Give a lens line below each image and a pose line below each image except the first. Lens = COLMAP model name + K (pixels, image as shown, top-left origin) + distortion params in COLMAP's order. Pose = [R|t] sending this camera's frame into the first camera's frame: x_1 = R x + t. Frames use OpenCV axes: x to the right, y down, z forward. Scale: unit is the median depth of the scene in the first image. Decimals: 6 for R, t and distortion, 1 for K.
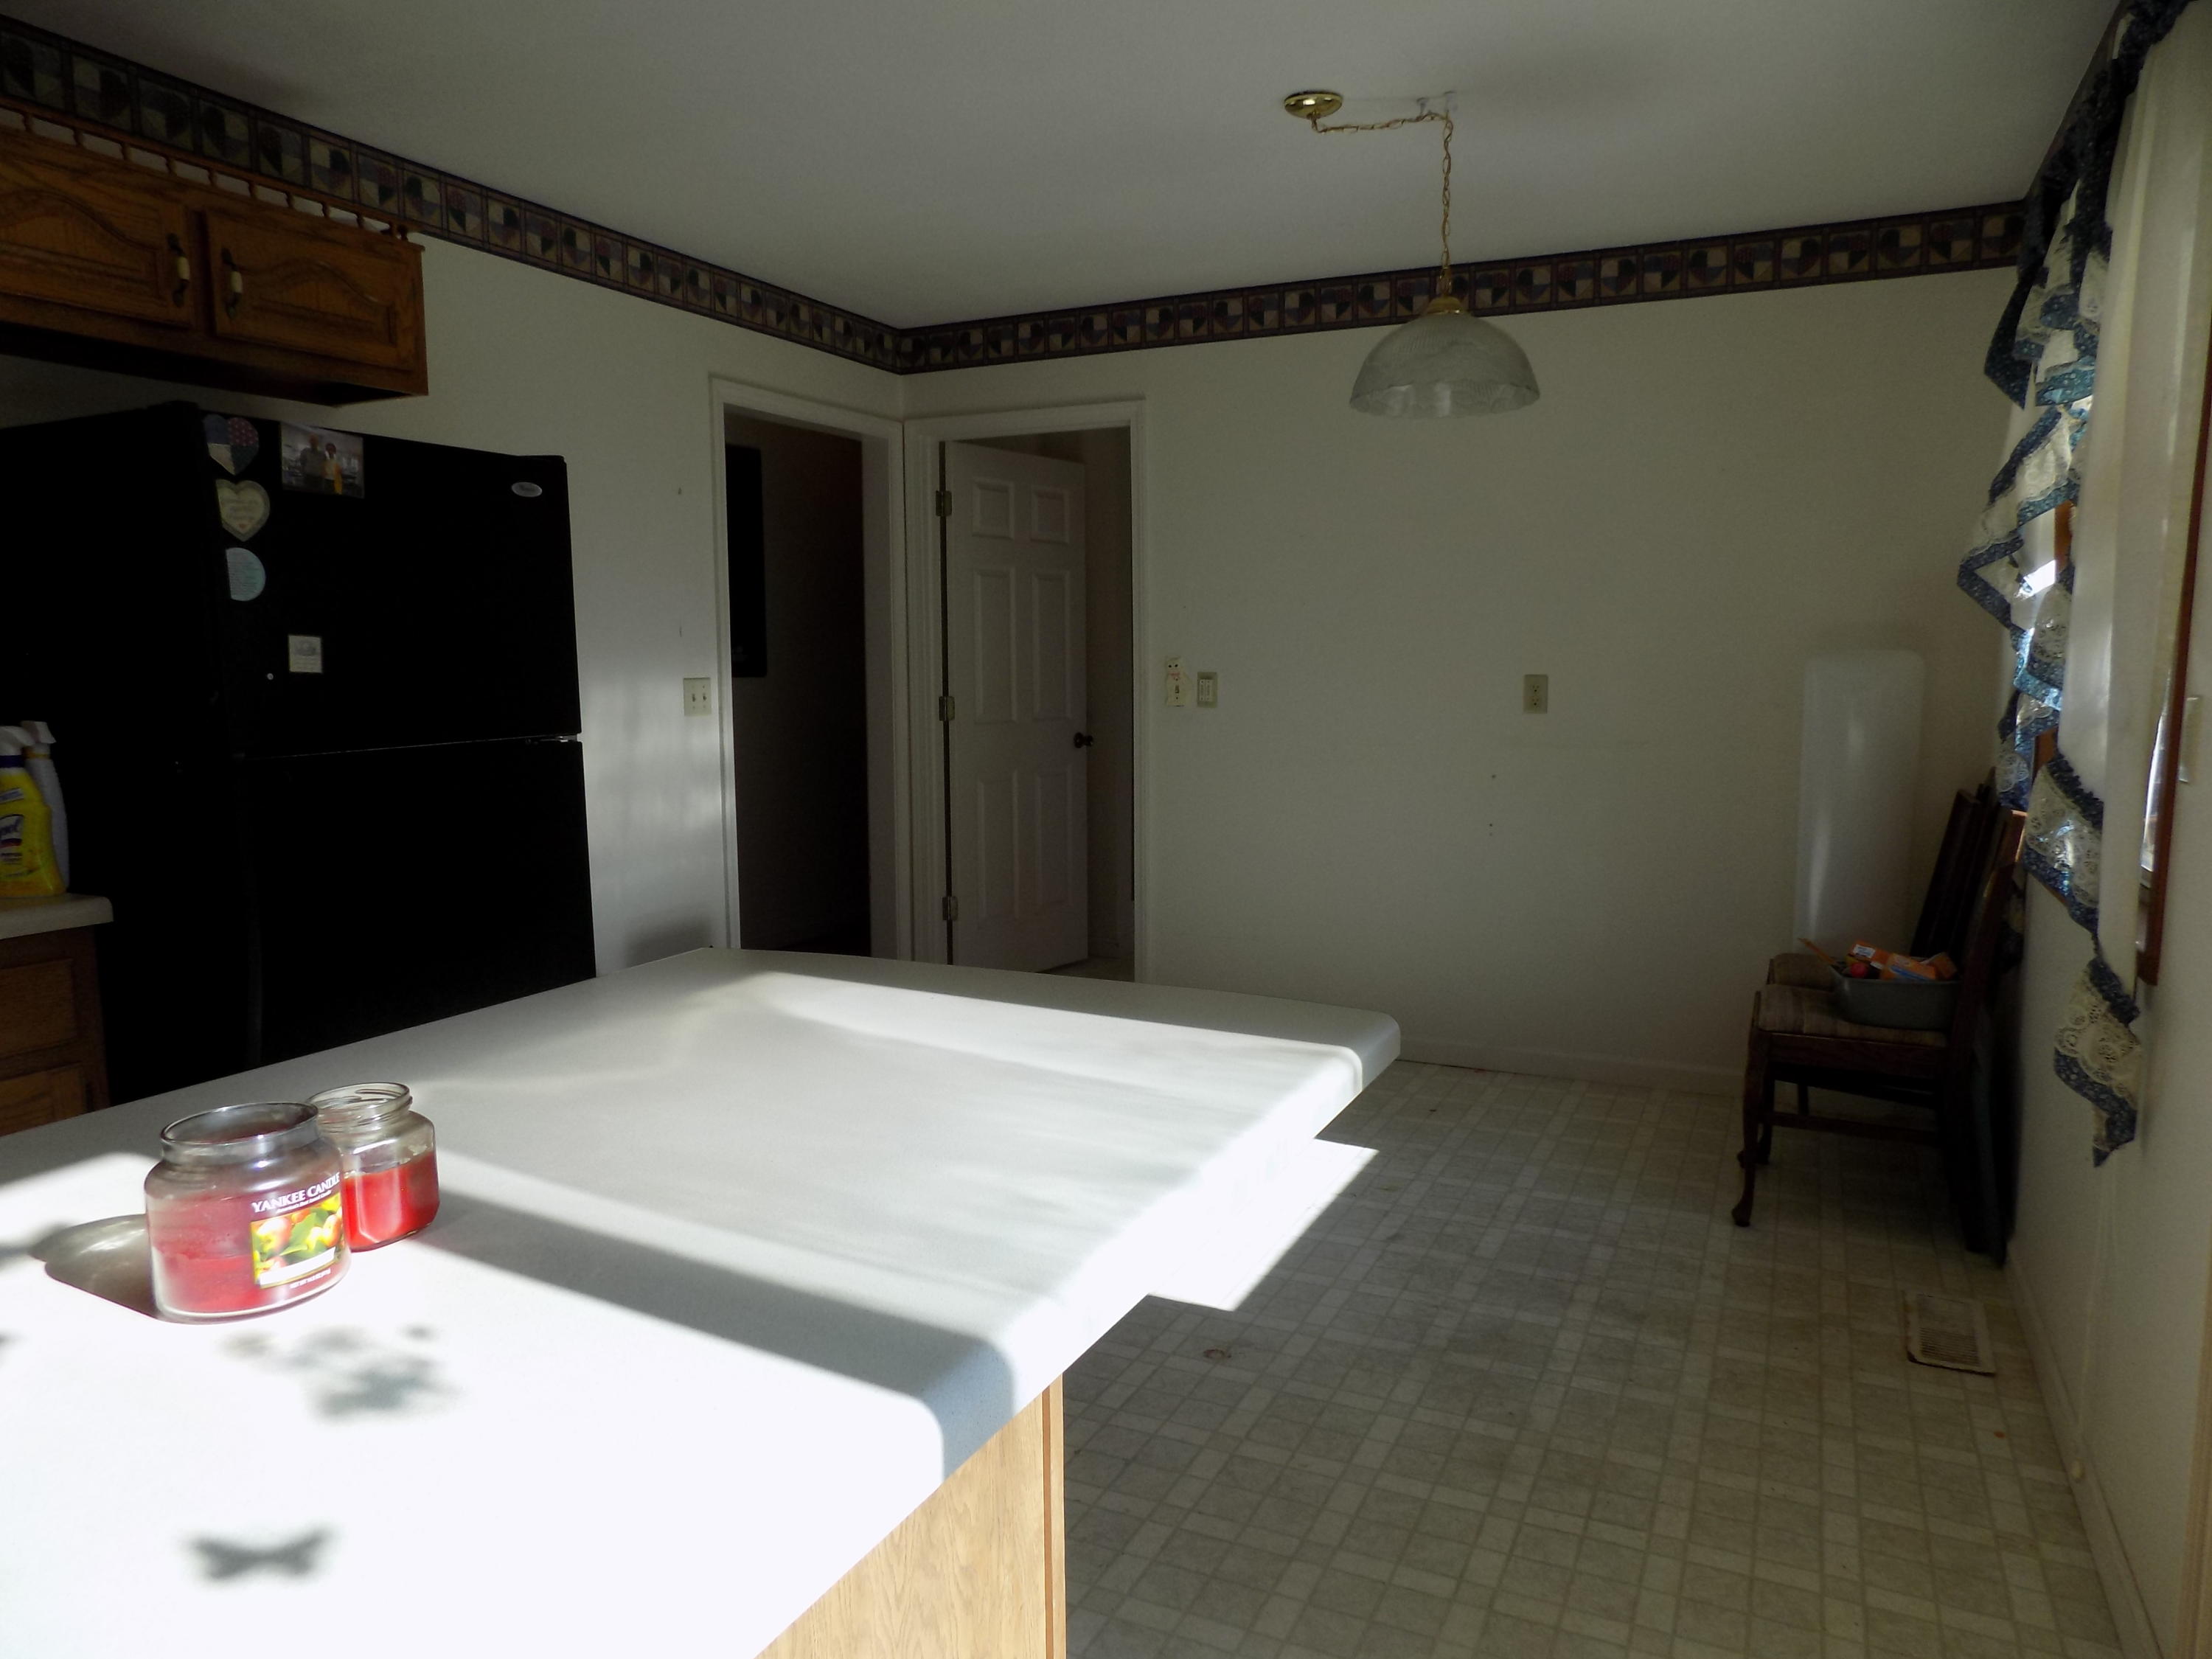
lens RADIAL K [[1484.0, 0, 1117.5], [0, 1484.0, 817.3], [0, 0, 1]] dist [-0.059163, 0.028461]
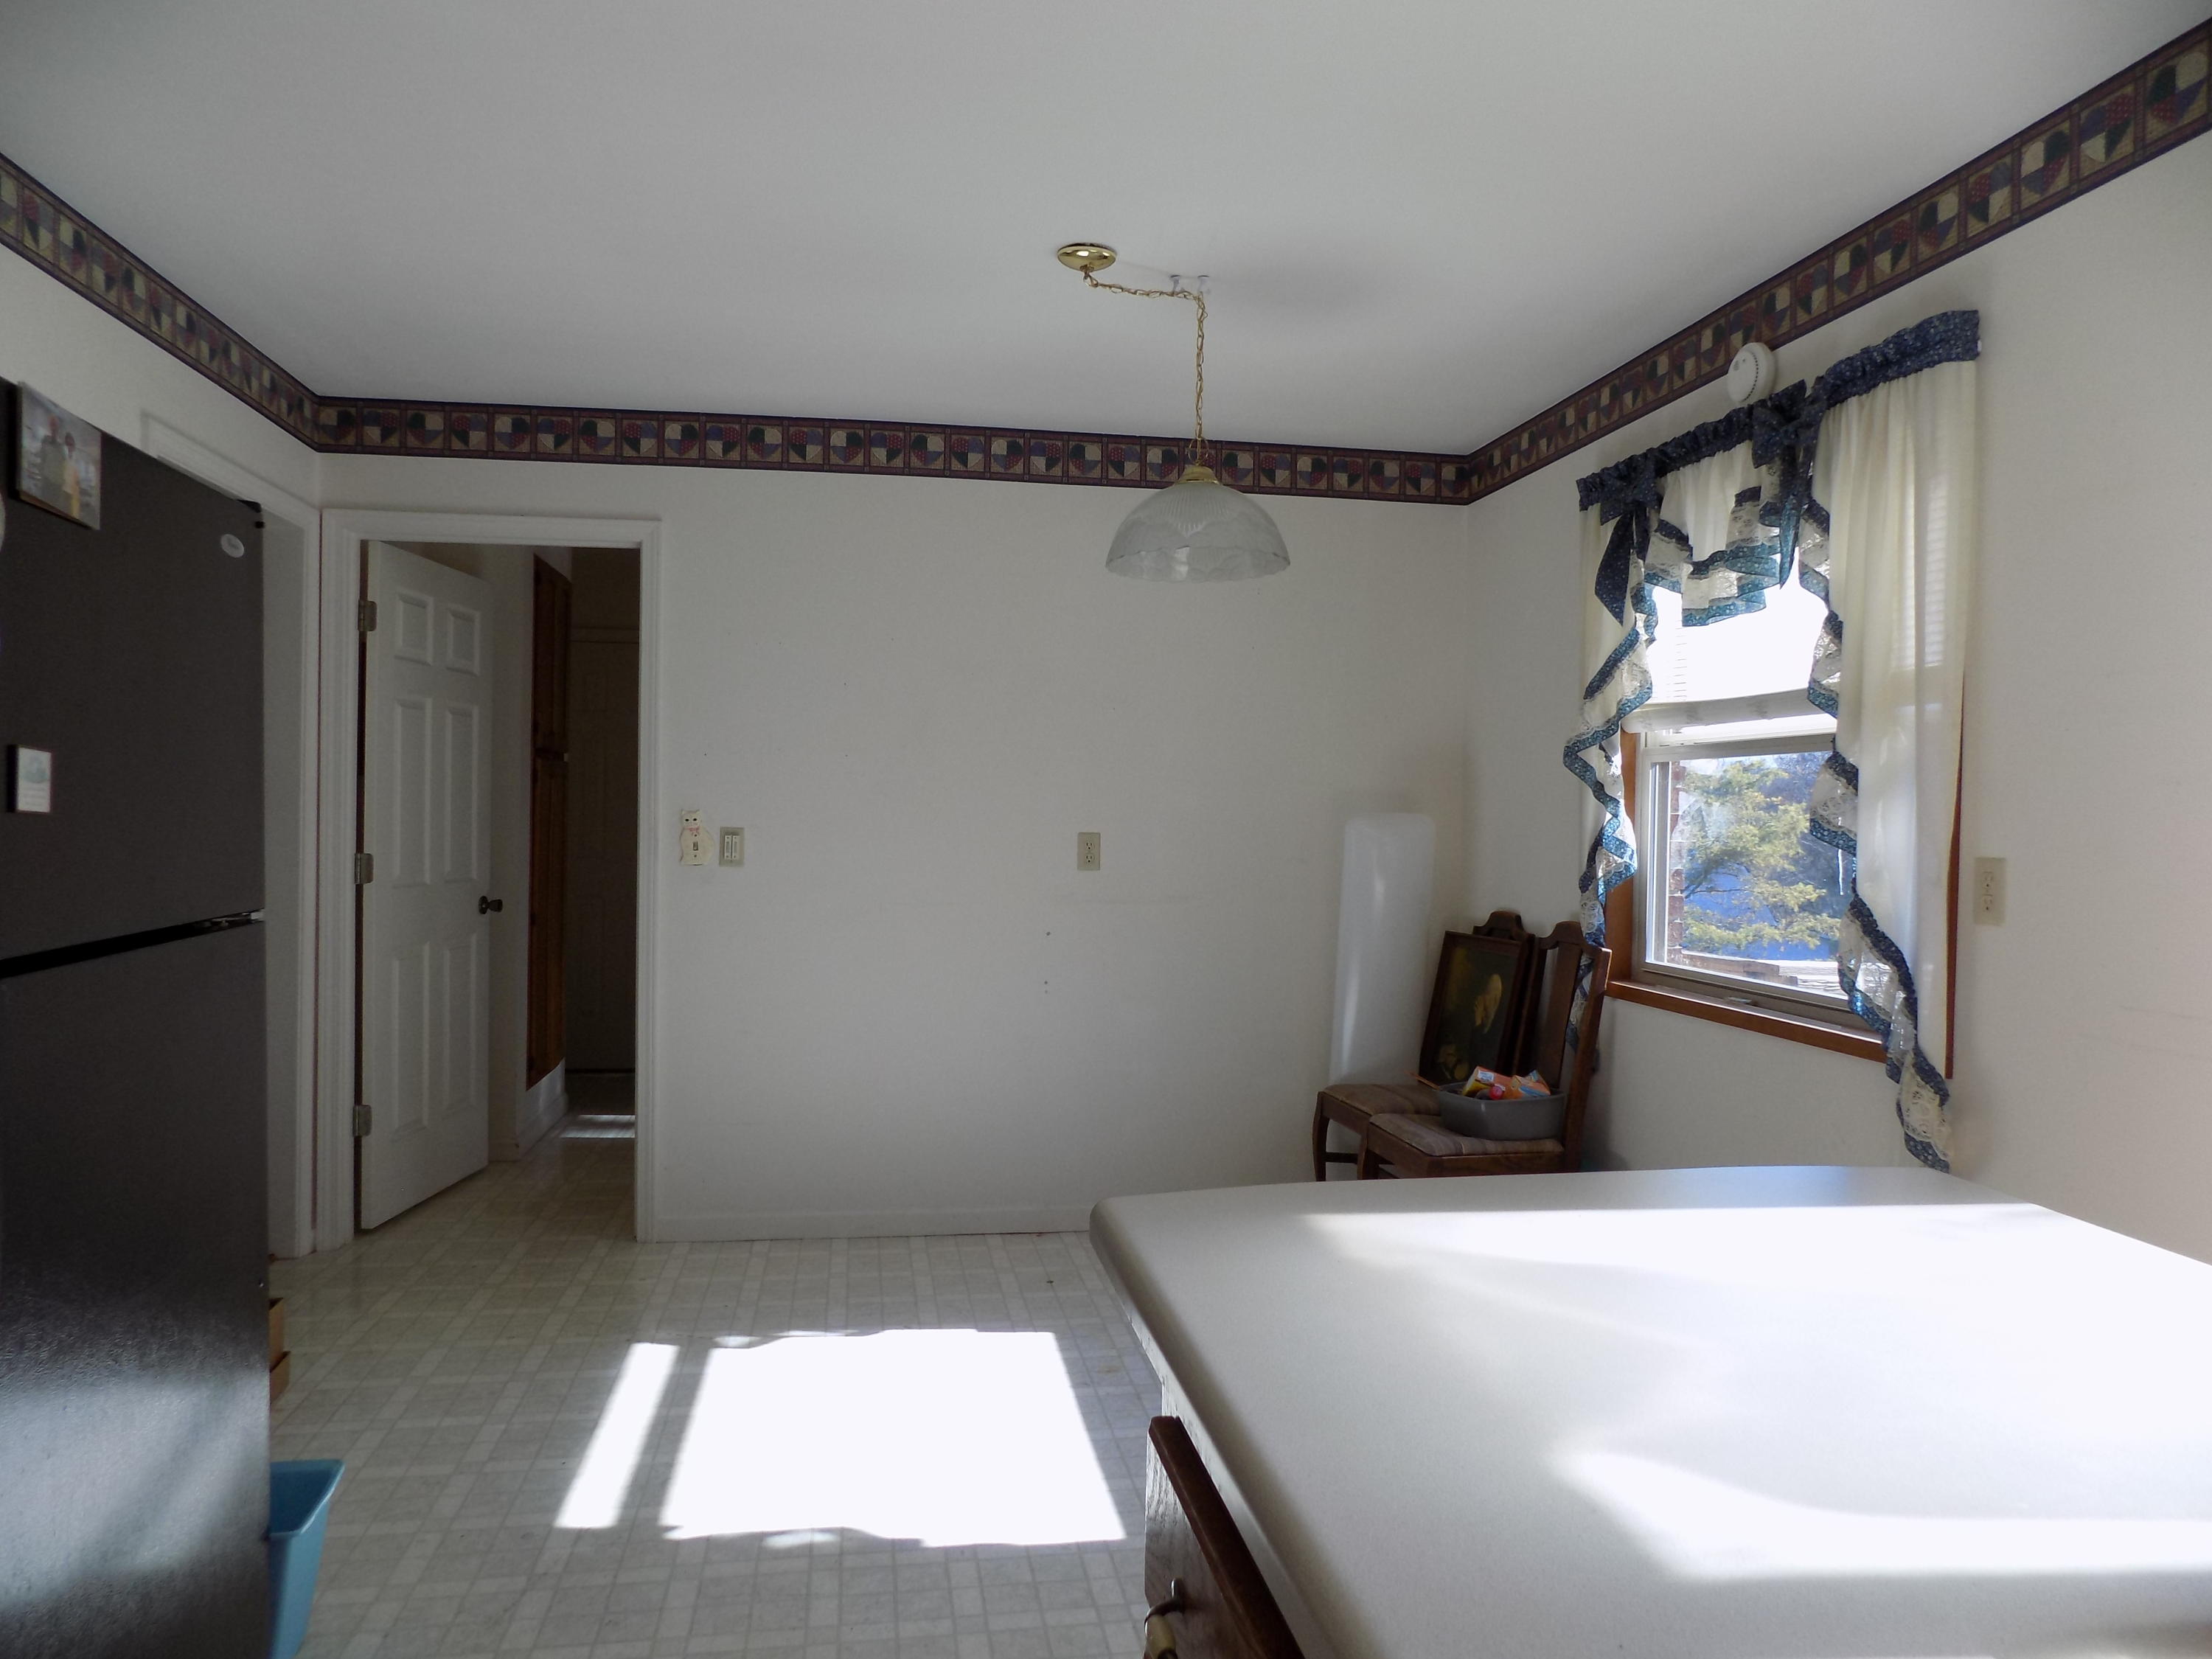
lens RADIAL K [[1484.0, 0, 1102.8], [0, 1484.0, 832.9], [0, 0, 1]] dist [-0.059163, 0.028461]
pose [[0.816971, 0.005203, 0.576656, -0.411298], [0.046545, 0.996102, -0.074930, -0.026149], [-0.574798, 0.088056, 0.813544, 0.215839]]
